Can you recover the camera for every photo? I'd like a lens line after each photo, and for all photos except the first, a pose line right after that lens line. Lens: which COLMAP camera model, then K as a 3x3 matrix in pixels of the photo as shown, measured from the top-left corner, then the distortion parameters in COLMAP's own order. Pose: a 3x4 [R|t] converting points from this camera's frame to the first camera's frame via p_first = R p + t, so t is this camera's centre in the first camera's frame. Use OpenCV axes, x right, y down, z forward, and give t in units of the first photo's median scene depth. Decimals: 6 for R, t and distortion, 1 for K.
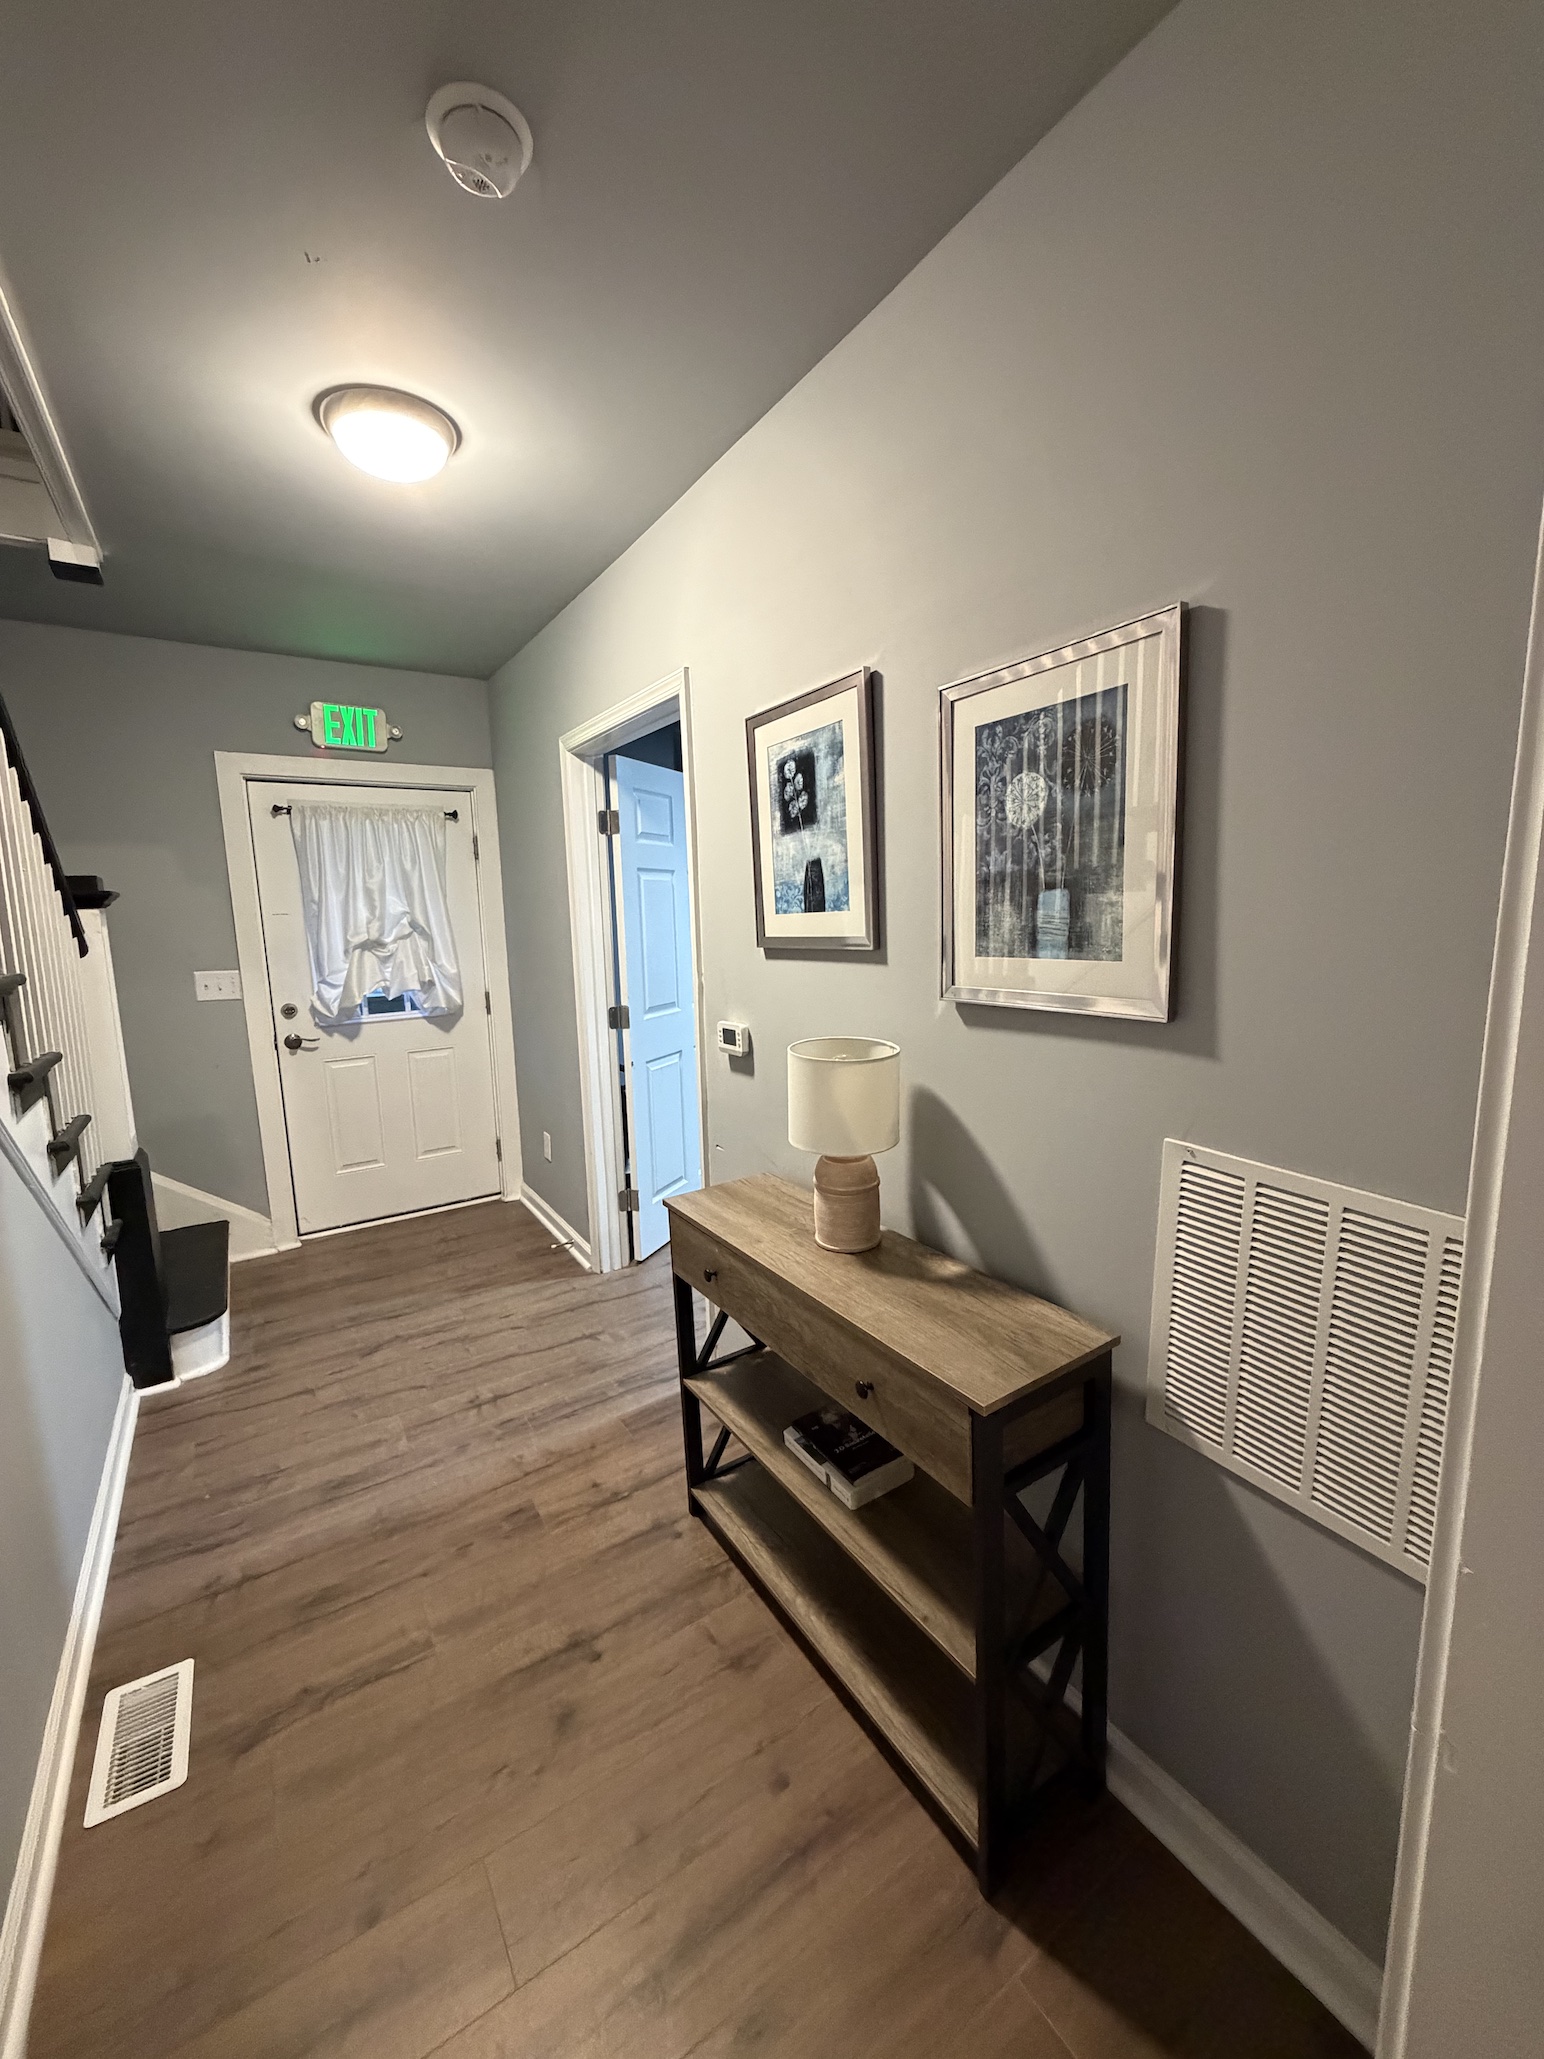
lens RADIAL K [[818.7, 0, 767.5], [0, 818.7, 1027.9], [0, 0, 1]] dist [0.000754, 0.000010]
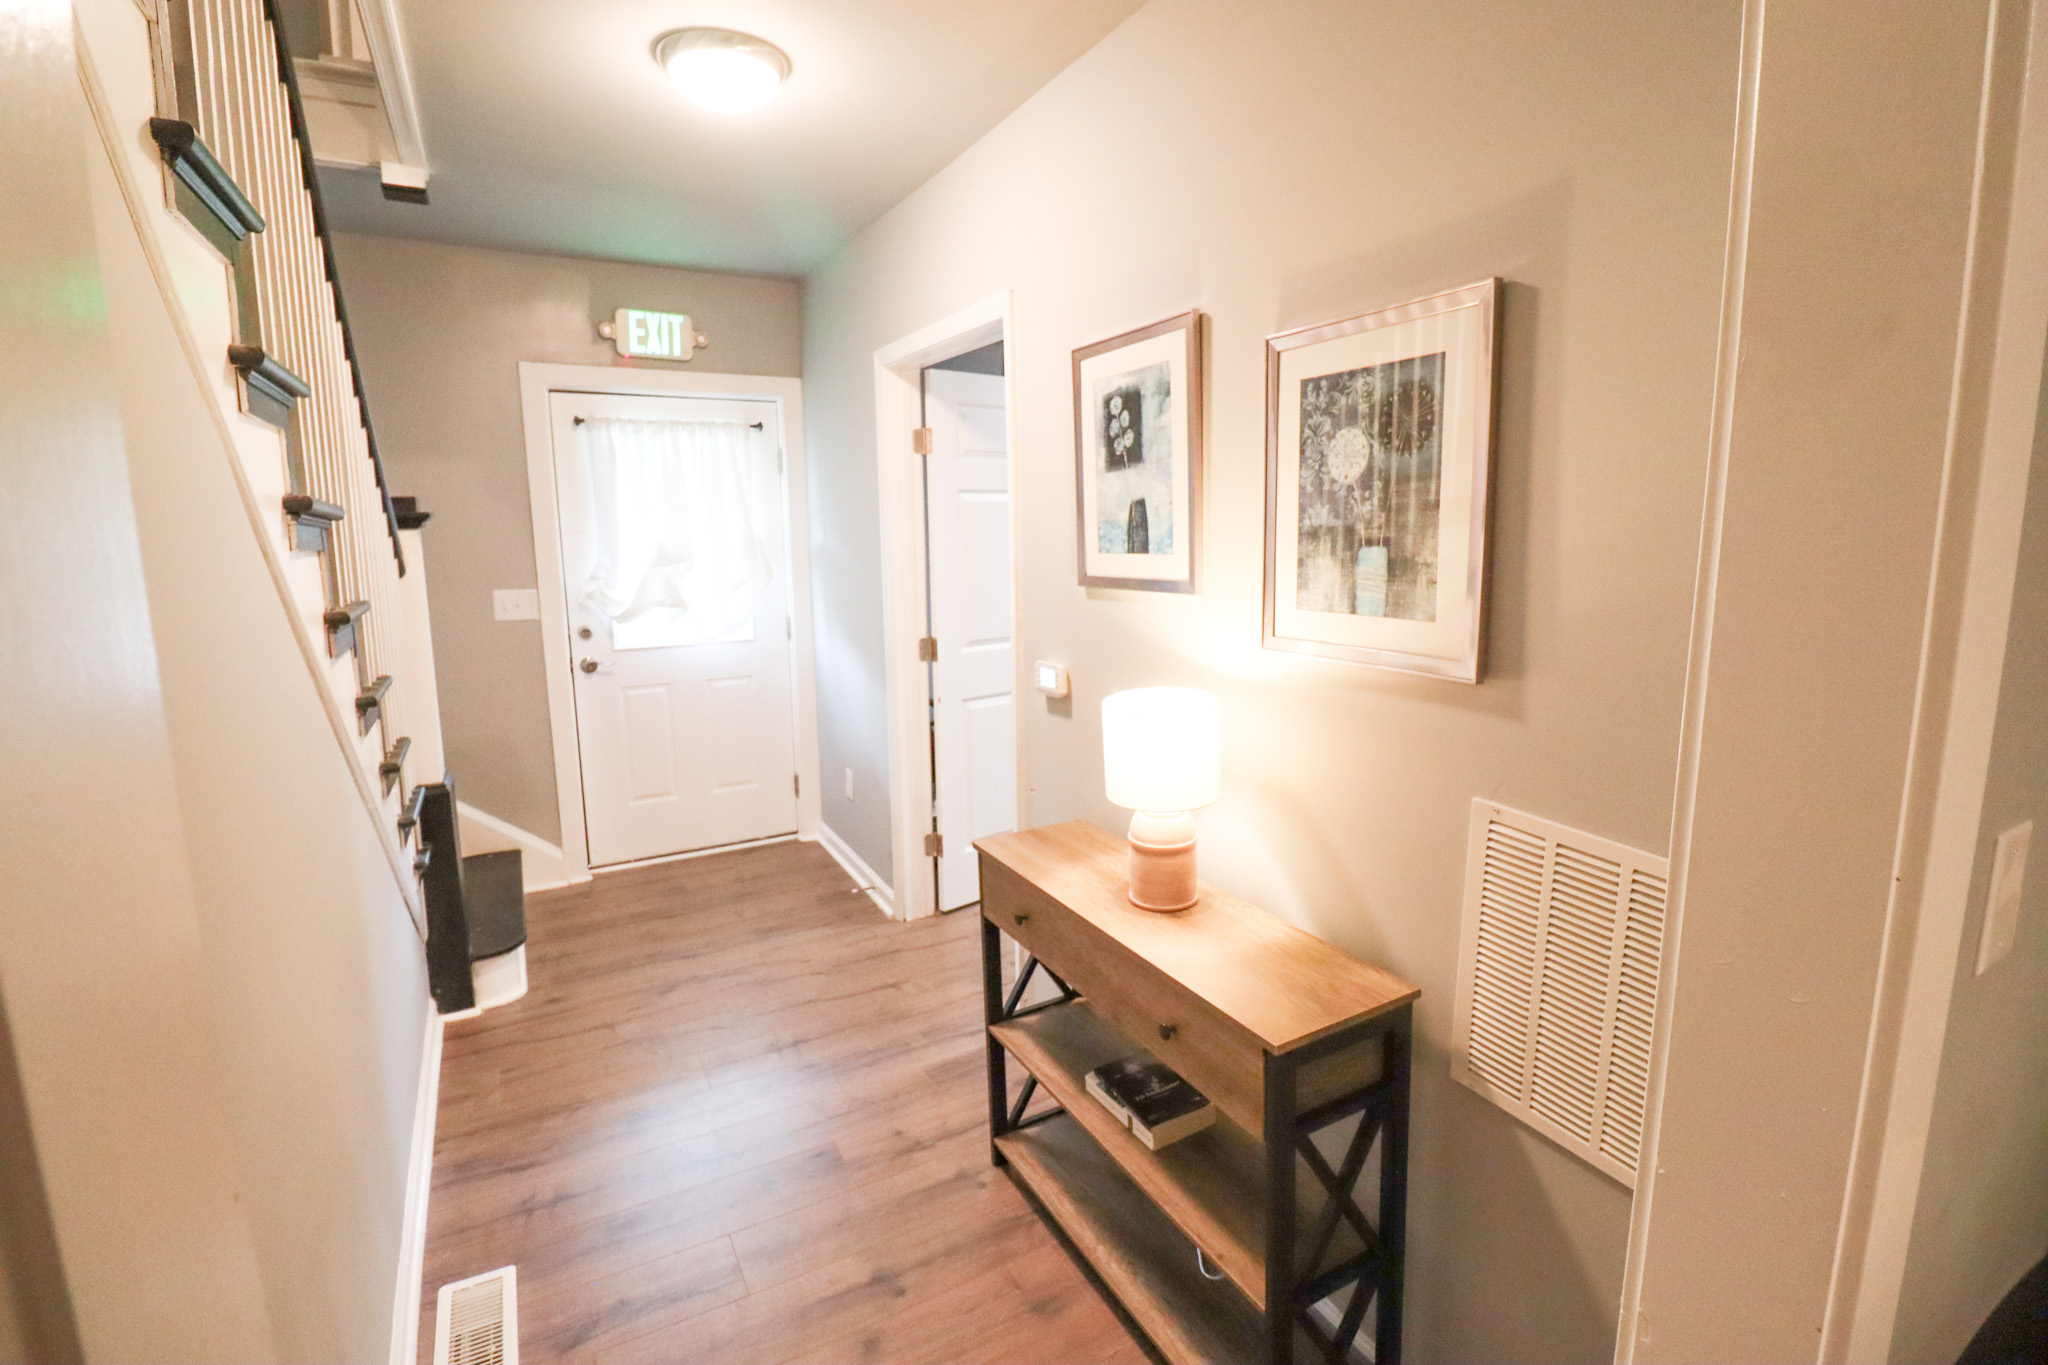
lens RADIAL K [[944.4, 0, 1035.0], [0, 944.4, 659.4], [0, 0, 1]] dist [-0.001399, 0.000096]
pose [[0.997844, 0.026756, -0.059926, 0.006636], [-0.026514, 0.999637, 0.004830, -0.017267], [0.060034, -0.003231, 0.998191, -0.124302]]
